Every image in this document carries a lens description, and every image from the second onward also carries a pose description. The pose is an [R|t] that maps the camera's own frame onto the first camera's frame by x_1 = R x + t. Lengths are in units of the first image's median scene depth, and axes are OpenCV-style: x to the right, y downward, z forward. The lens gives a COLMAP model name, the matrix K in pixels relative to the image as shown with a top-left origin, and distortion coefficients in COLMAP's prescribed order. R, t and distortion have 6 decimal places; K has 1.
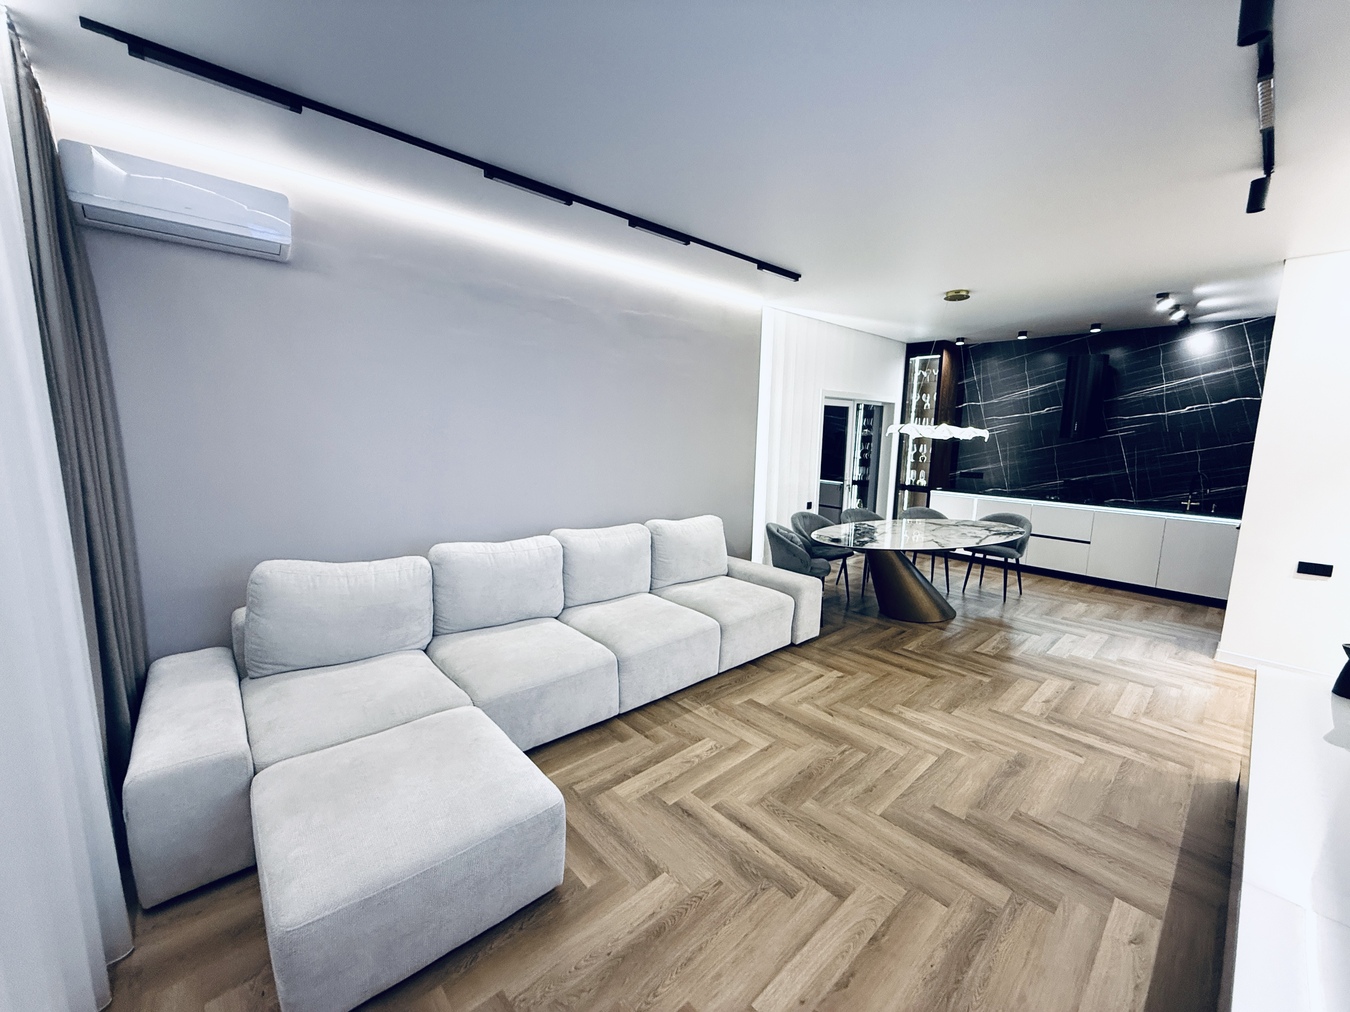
lens RADIAL K [[541.5, 0, 672.0], [0, 541.5, 505.8], [0, 0, 1]] dist [-0.000487, 0.000419]
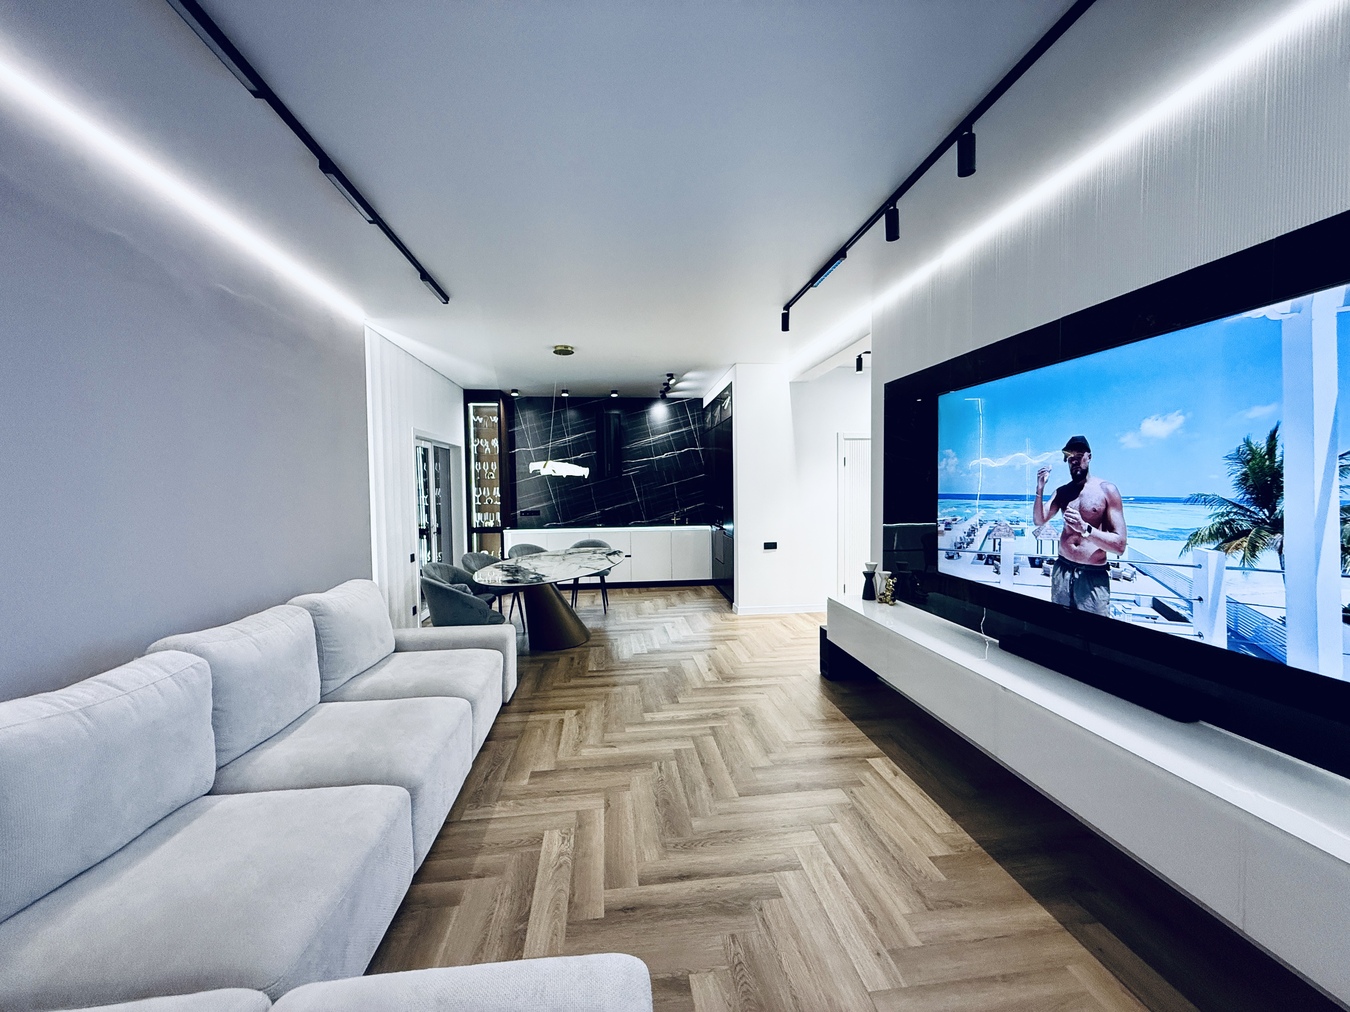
lens RADIAL K [[541.5, 0, 672.0], [0, 541.5, 505.8], [0, 0, 1]] dist [-0.000487, 0.000419]
pose [[0.576777, -0.058384, 0.814812, -0.350452], [0.137917, 0.990084, -0.026683, -0.003981], [-0.805175, 0.127766, 0.579110, 0.243968]]
